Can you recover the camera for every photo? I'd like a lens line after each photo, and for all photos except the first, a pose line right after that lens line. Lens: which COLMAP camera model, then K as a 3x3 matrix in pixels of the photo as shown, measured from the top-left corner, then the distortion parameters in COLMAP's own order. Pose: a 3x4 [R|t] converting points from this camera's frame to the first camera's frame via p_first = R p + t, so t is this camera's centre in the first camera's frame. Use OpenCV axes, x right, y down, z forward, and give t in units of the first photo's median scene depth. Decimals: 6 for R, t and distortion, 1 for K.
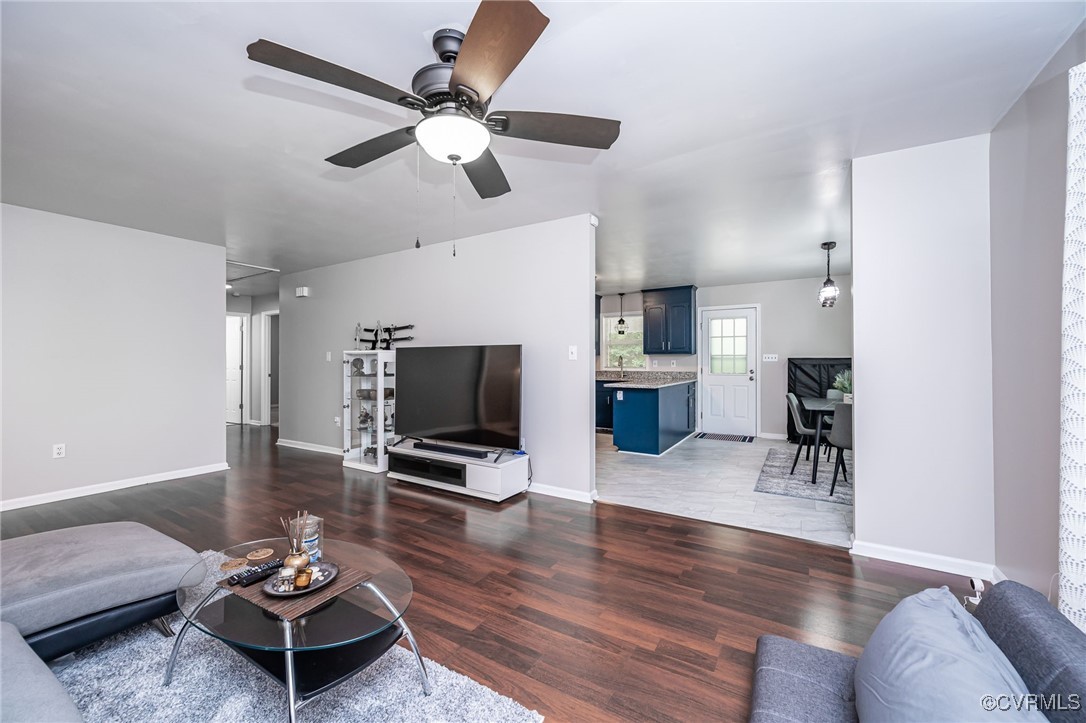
lens RADIAL K [[421.9, 0, 542.2], [0, 421.9, 367.9], [0, 0, 1]] dist [0.000540, 0.000022]
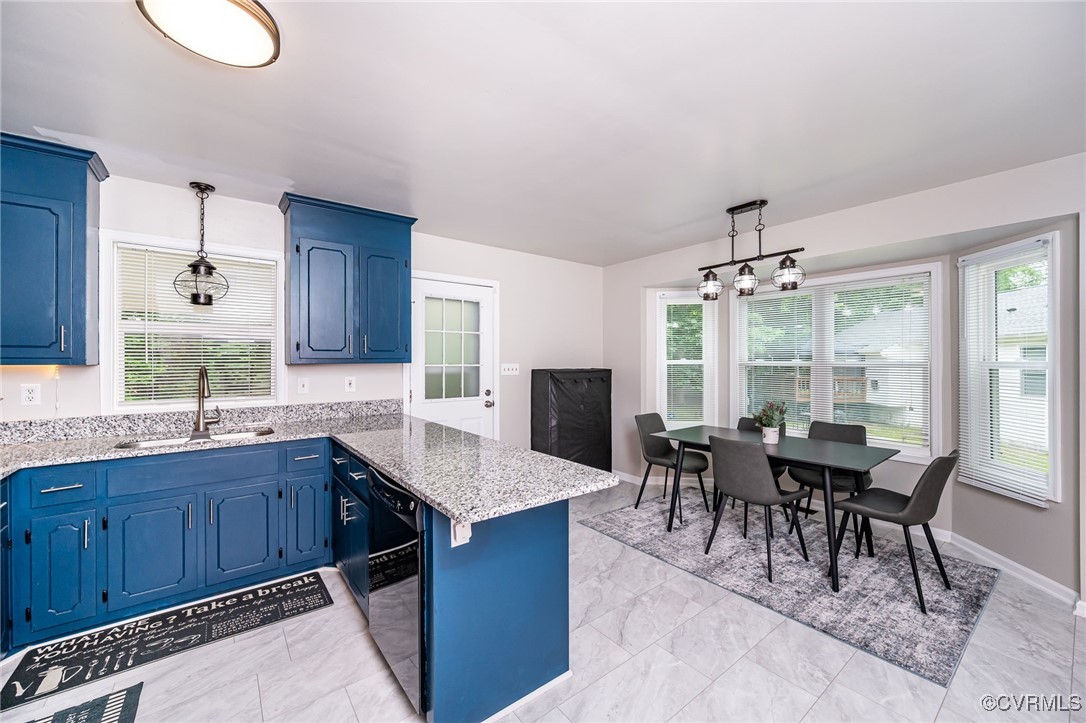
lens RADIAL K [[421.9, 0, 539.2], [0, 421.9, 361.0], [0, 0, 1]] dist [0.000540, 0.000022]
pose [[0.364316, -0.000817, 0.931275, -0.035379], [0.015297, 0.999870, -0.005107, -0.030333], [-0.931150, 0.016106, 0.364282, 0.675947]]
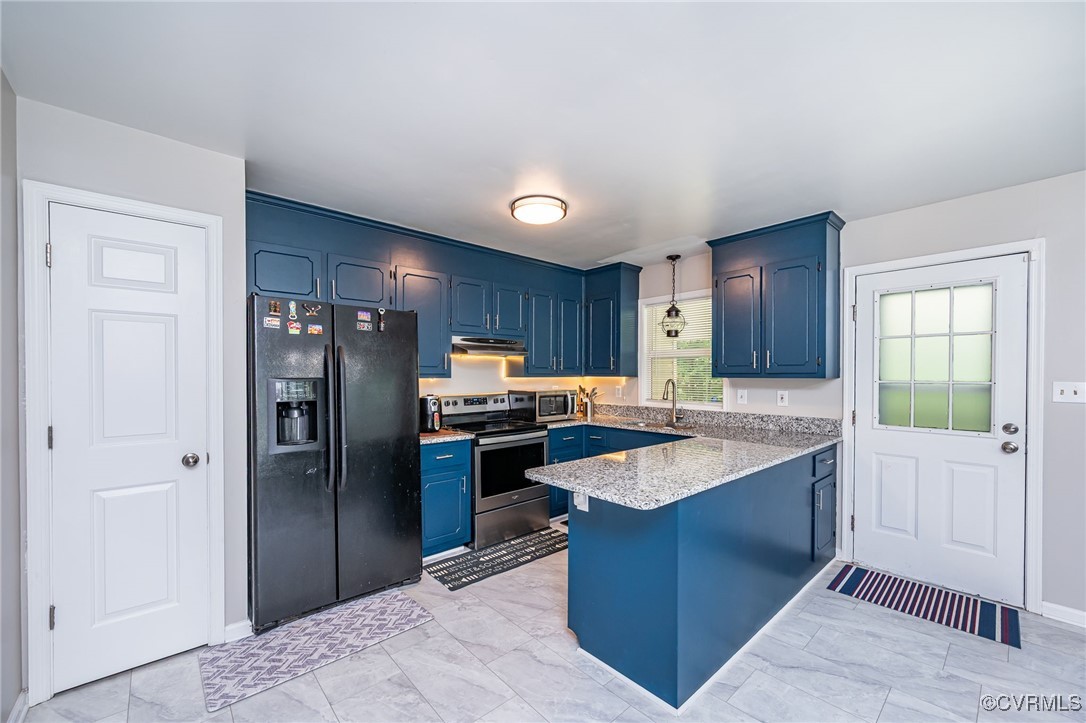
lens RADIAL K [[421.9, 0, 550.7], [0, 421.9, 382.6], [0, 0, 1]] dist [0.000540, 0.000022]
pose [[0.963716, 0.012972, -0.266615, 0.198554], [-0.014387, 0.999891, -0.003354, -0.022872], [0.266543, 0.007068, 0.963797, 0.512957]]
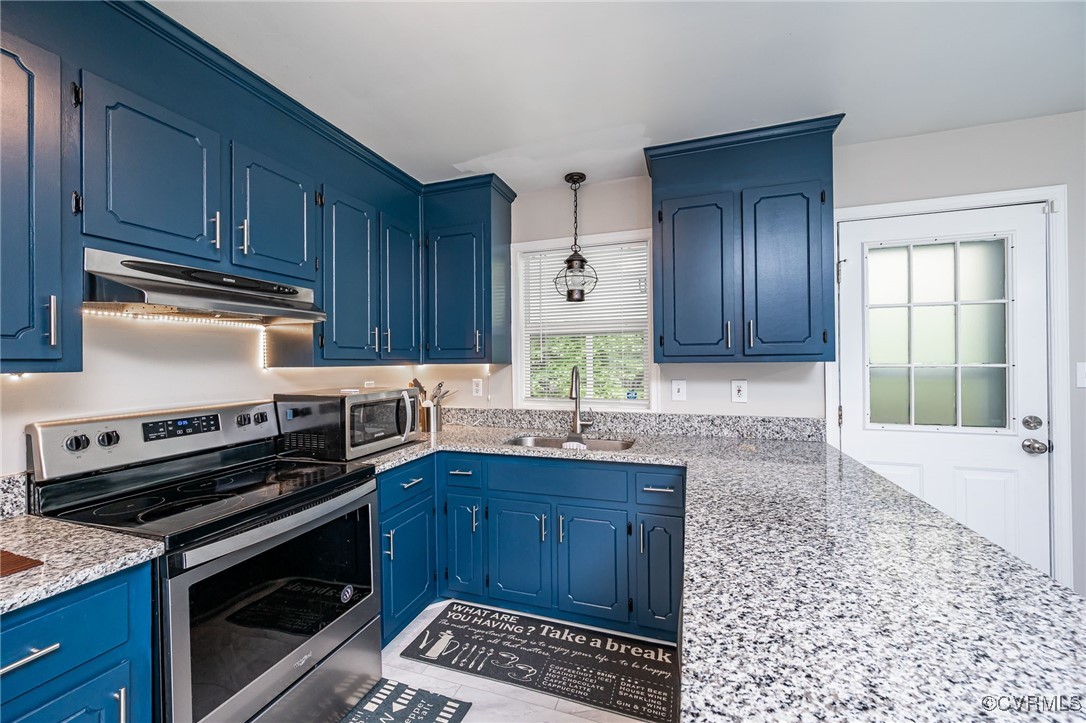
lens RADIAL K [[421.9, 0, 542.9], [0, 421.9, 361.7], [0, 0, 1]] dist [0.000540, 0.000022]
pose [[0.976206, -0.001950, 0.216837, 0.099441], [0.007448, 0.999671, -0.024541, -0.026854], [-0.216718, 0.025572, 0.975899, 0.748627]]
